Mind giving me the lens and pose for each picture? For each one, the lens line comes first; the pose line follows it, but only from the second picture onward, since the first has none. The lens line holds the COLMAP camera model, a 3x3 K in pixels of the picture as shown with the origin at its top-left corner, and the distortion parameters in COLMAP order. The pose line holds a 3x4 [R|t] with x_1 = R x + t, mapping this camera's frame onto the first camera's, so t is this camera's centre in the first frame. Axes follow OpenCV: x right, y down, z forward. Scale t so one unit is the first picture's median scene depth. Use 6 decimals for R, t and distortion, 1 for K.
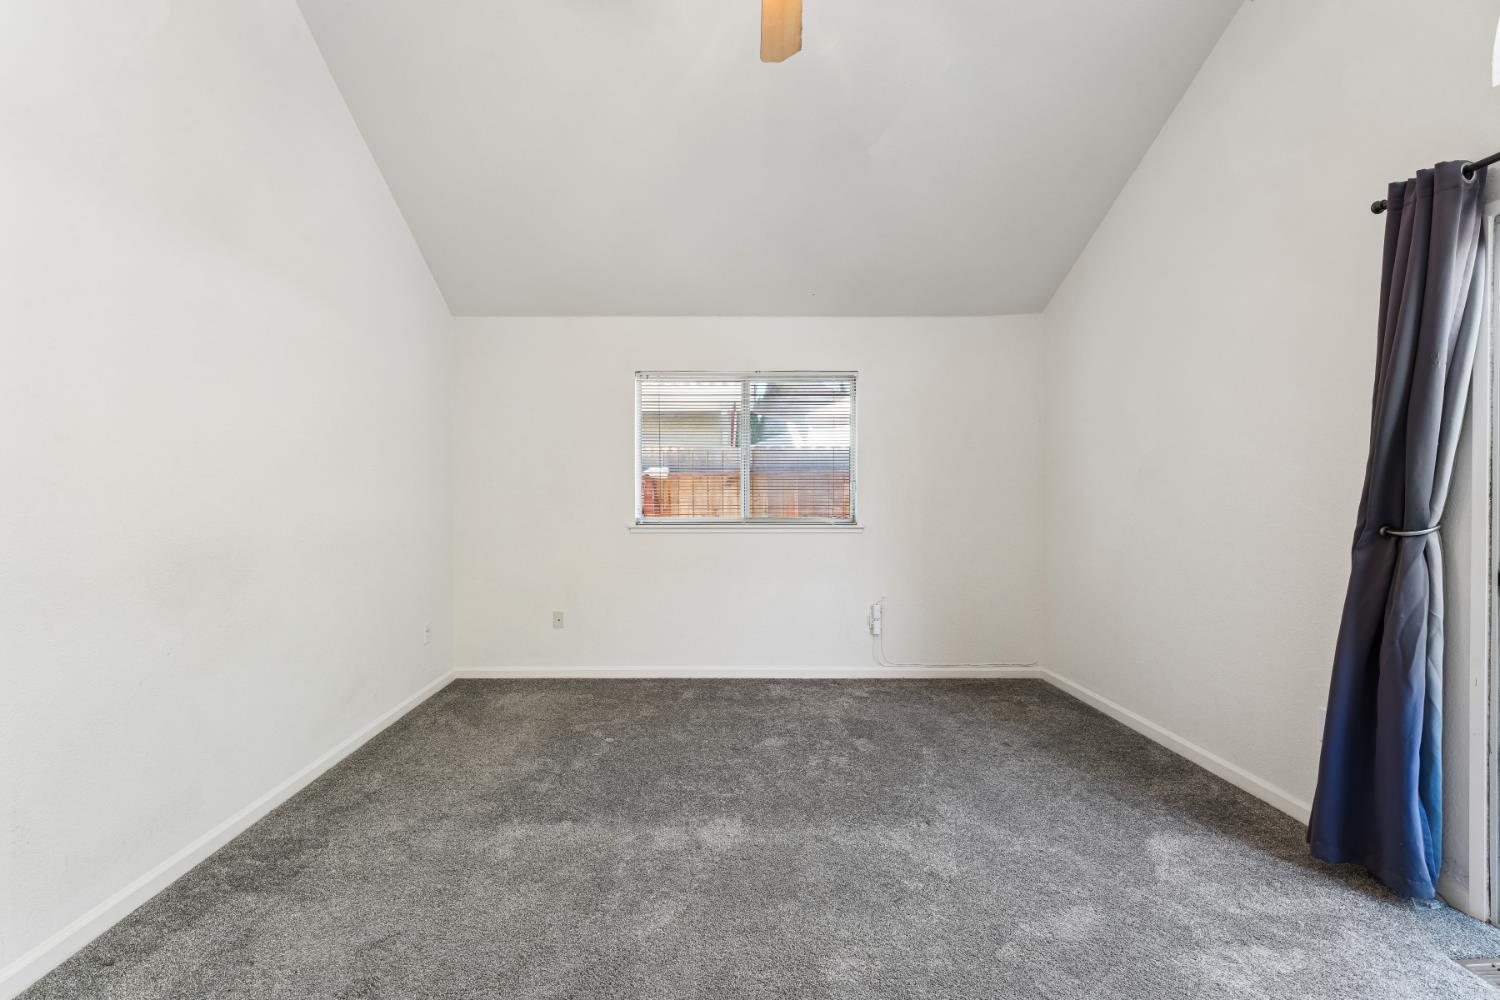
lens RADIAL K [[658.6, 0, 718.5], [0, 658.6, 503.3], [0, 0, 1]] dist [-0.000471, 0.000323]
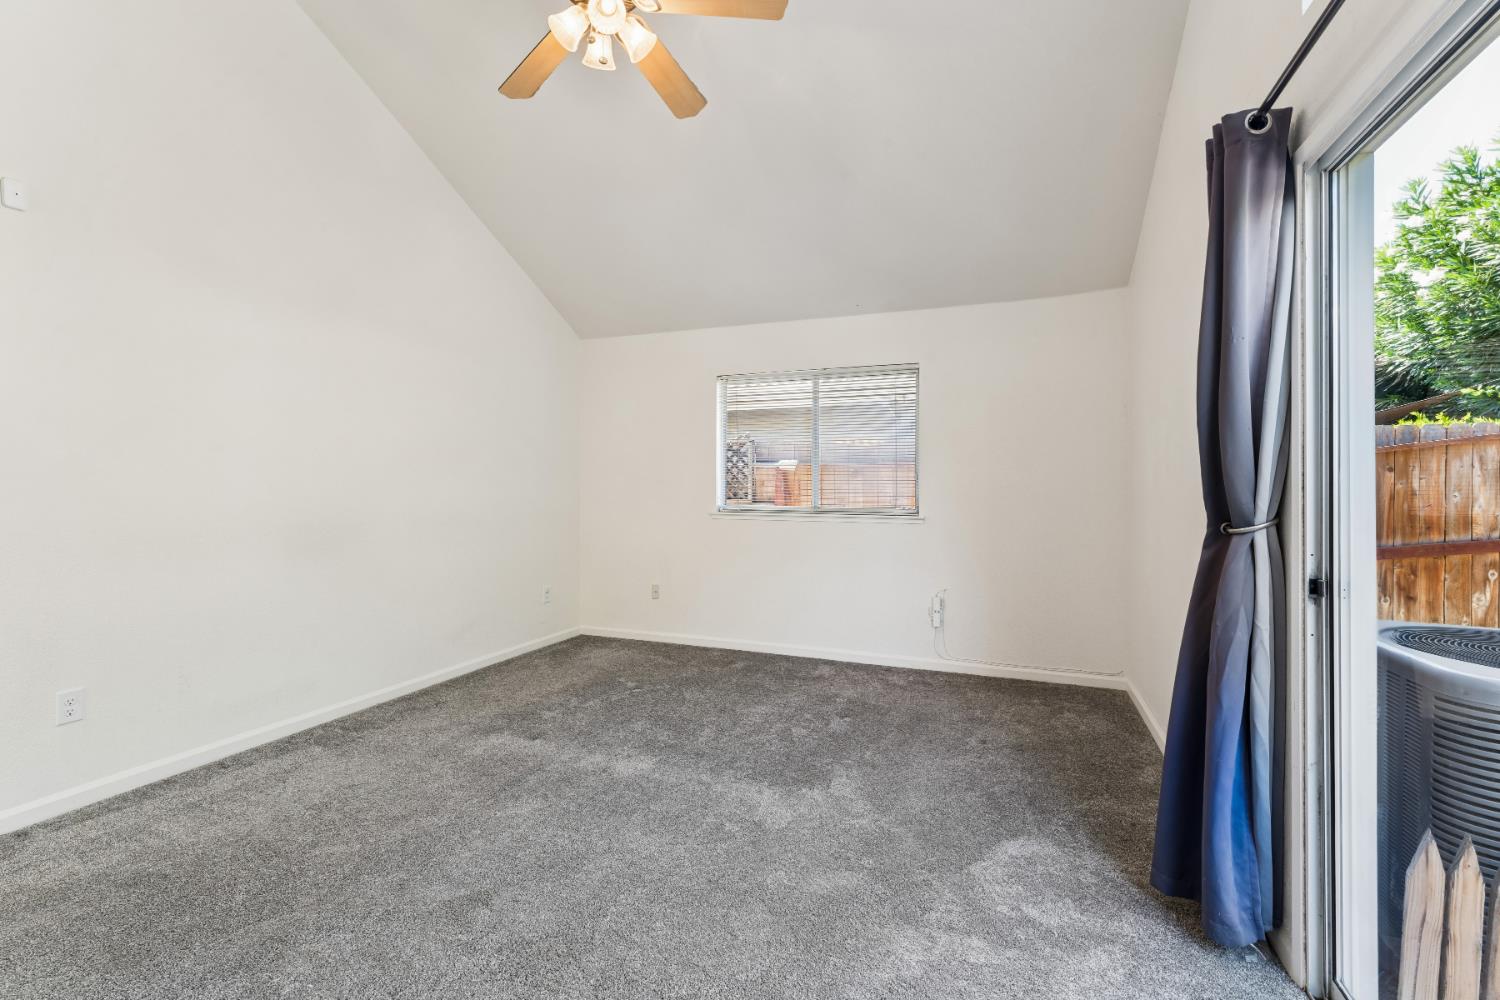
lens RADIAL K [[652.2, 0, 752.1], [0, 652.2, 486.7], [0, 0, 1]] dist [0.000624, -0.000306]
pose [[0.933256, 0.005050, -0.359177, 0.606397], [-0.009270, 0.999907, -0.010029, 0.001306], [0.359093, 0.012689, 0.933215, -0.038643]]
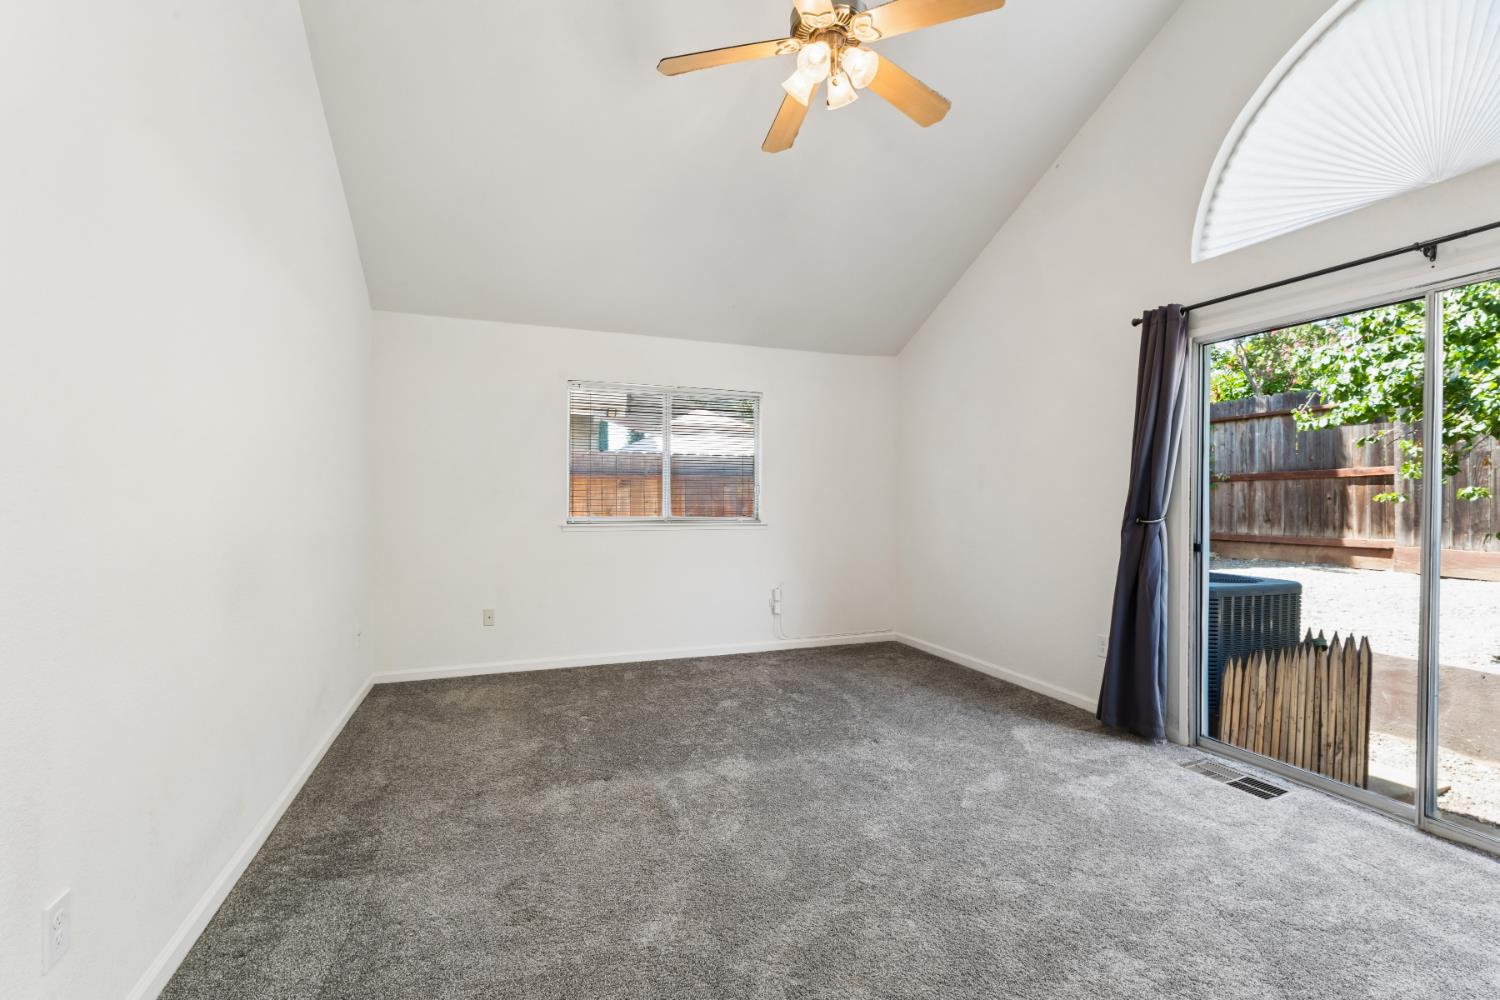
lens RADIAL K [[637.8, 0, 754.4], [0, 637.8, 506.2], [0, 0, 1]] dist [0.002839, -0.000034]
pose [[0.938545, 0.000858, 0.345157, -0.362382], [-0.001427, 0.999998, 0.001395, 0.004289], [-0.345155, -0.001801, 0.938544, -0.135187]]
